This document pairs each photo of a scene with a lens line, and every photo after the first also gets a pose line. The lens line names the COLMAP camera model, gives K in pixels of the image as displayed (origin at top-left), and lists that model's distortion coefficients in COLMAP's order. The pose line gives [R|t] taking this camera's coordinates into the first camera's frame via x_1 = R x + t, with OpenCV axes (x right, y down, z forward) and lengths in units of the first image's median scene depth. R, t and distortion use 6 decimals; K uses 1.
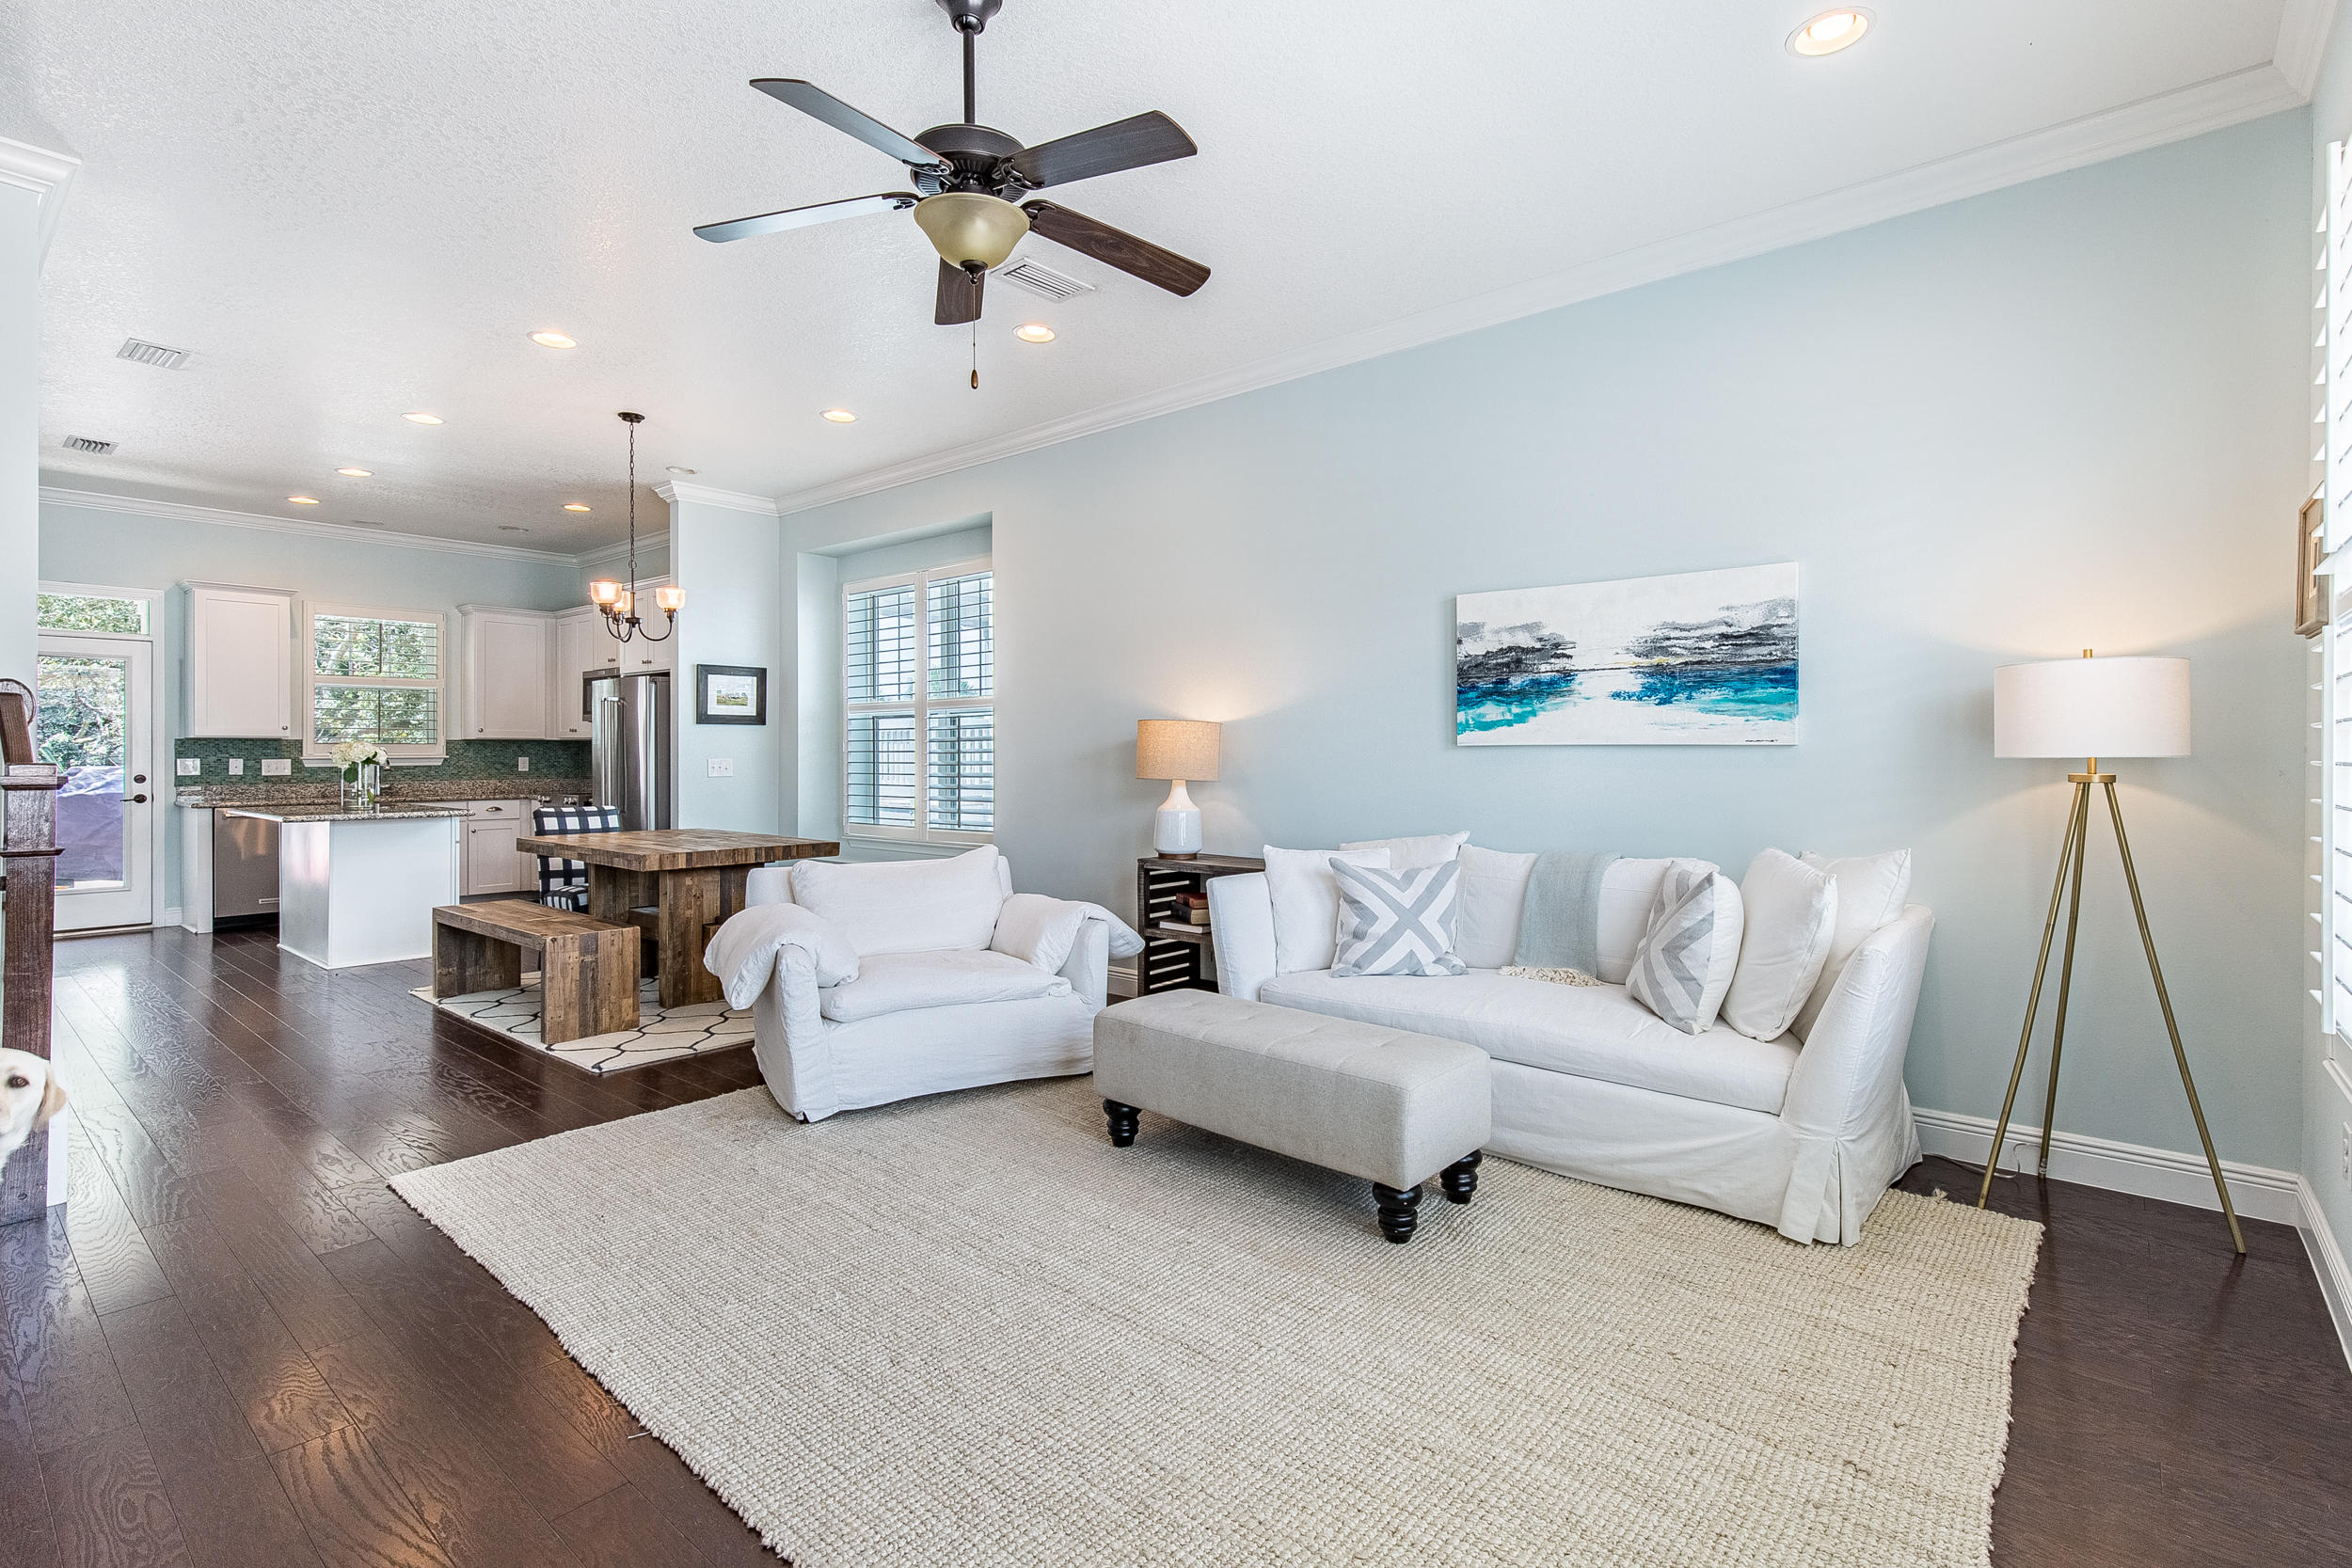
lens RADIAL K [[1104.1, 0, 1226.3], [0, 1104.1, 753.4], [0, 0, 1]] dist [0.000769, 0.000605]
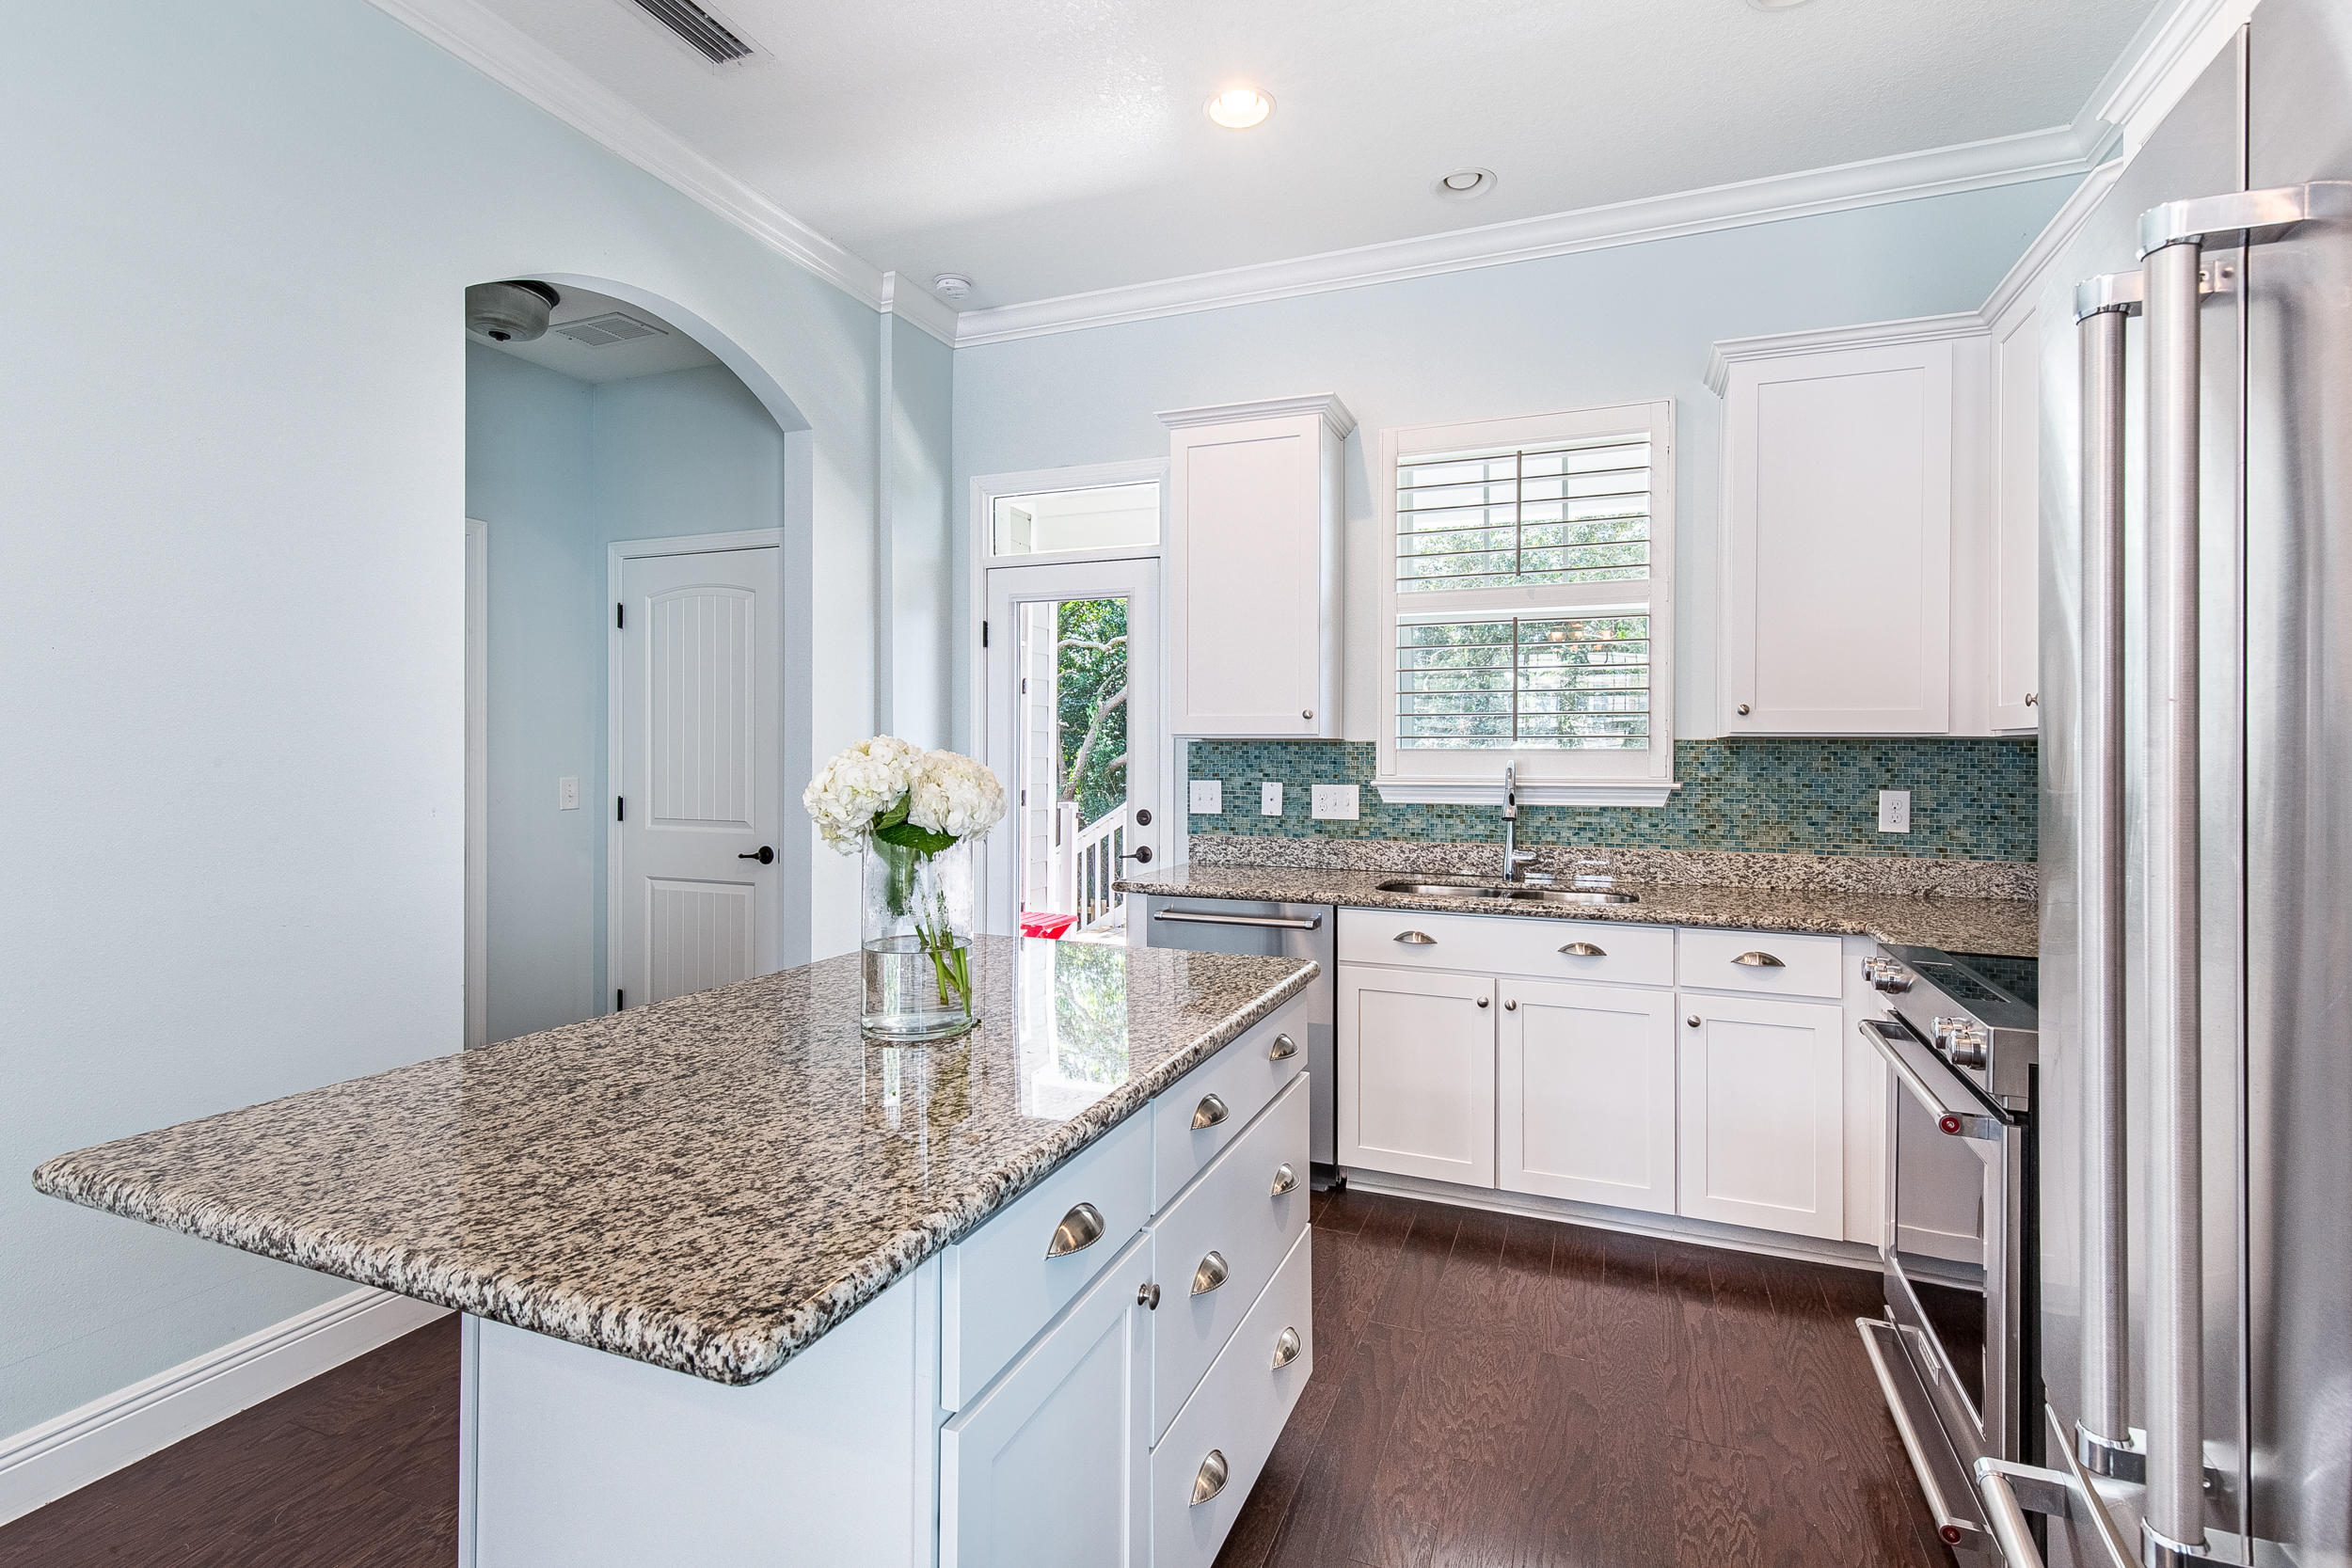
lens RADIAL K [[1086.3, 0, 1175.6], [0, 1086.3, 749.2], [0, 0, 1]] dist [0.002288, 0.000118]
pose [[0.290246, 0.000257, -0.956952, -0.528646], [-0.004913, 0.999987, -0.001222, -0.010185], [0.956939, 0.005056, 0.290244, 0.956126]]
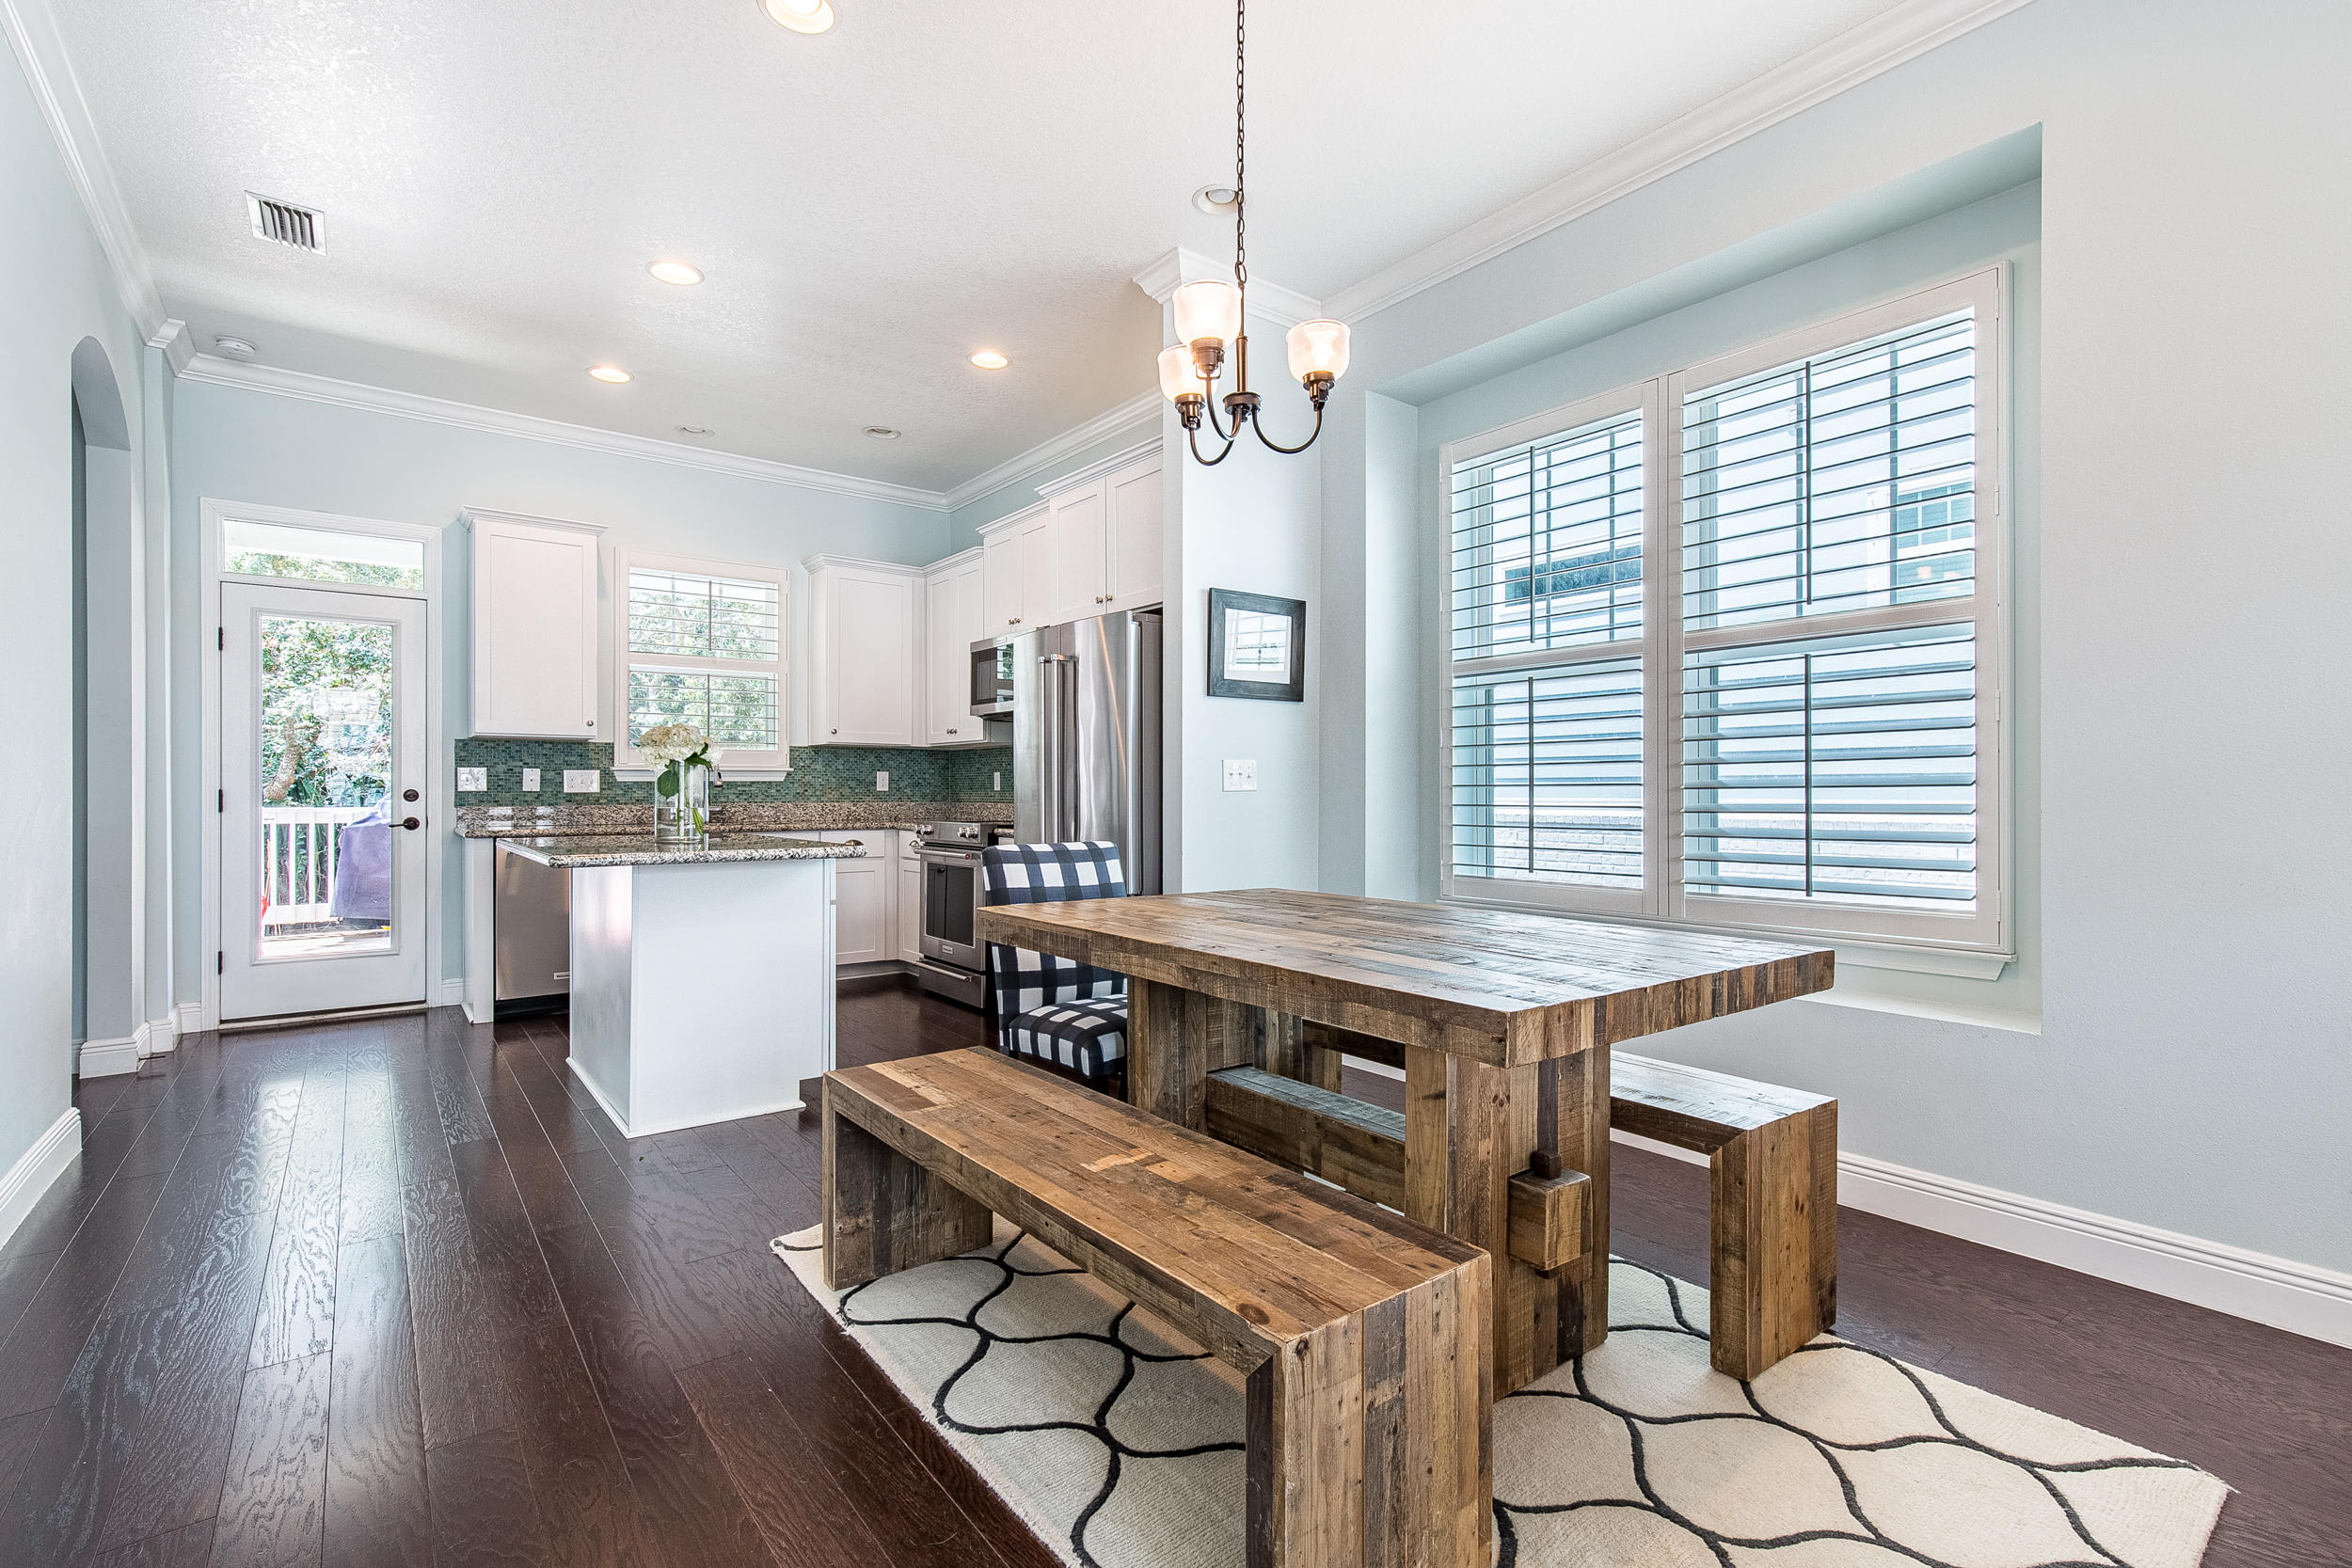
lens RADIAL K [[1080.9, 0, 1203.8], [0, 1080.9, 790.0], [0, 0, 1]] dist [0.001870, 0.000132]
pose [[0.975738, 0.000041, -0.218943, -0.378846], [-0.000671, 0.999996, -0.002805, 0.023578], [0.218942, 0.002883, 0.975734, 0.488408]]
